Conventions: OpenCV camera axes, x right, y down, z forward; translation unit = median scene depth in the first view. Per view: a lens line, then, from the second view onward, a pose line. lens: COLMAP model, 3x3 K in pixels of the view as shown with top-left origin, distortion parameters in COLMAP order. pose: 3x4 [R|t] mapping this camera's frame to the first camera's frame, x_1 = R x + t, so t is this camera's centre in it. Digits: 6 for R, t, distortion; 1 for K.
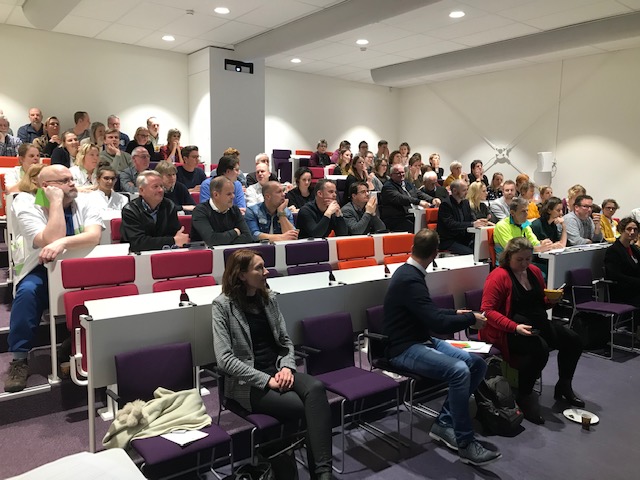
lens RADIAL K [[527.4, 0, 315.4], [0, 527.4, 245.8], [0, 0, 1]] dist [0.030756, -0.036462]
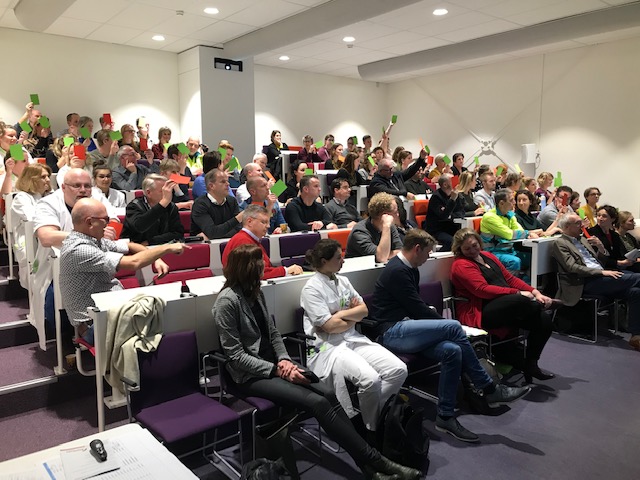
lens RADIAL K [[527.4, 0, 315.8], [0, 527.4, 241.7], [0, 0, 1]] dist [0.030756, -0.036462]
pose [[0.999635, -0.019756, 0.018449, -0.003129], [0.019718, 0.999803, 0.002211, 0.003620], [-0.018489, -0.001847, 0.999827, -0.030428]]
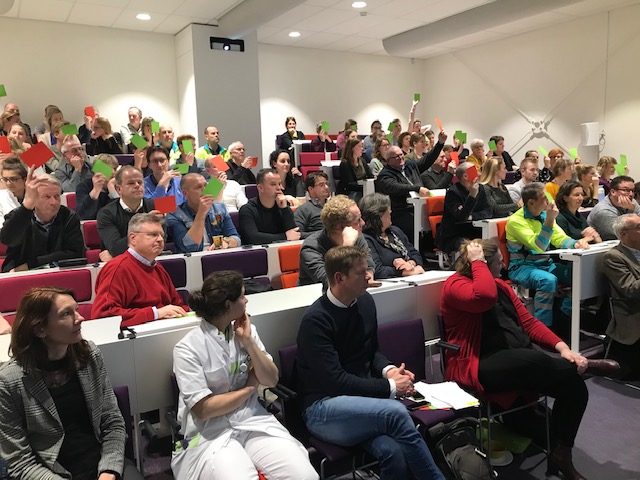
lens RADIAL K [[527.4, 0, 315.5], [0, 527.4, 234.1], [0, 0, 1]] dist [0.030756, -0.036462]
pose [[0.993325, -0.025619, -0.112469, 0.142997], [0.026367, 0.999639, 0.005169, -0.025202], [0.112296, -0.008100, 0.993642, 0.177894]]
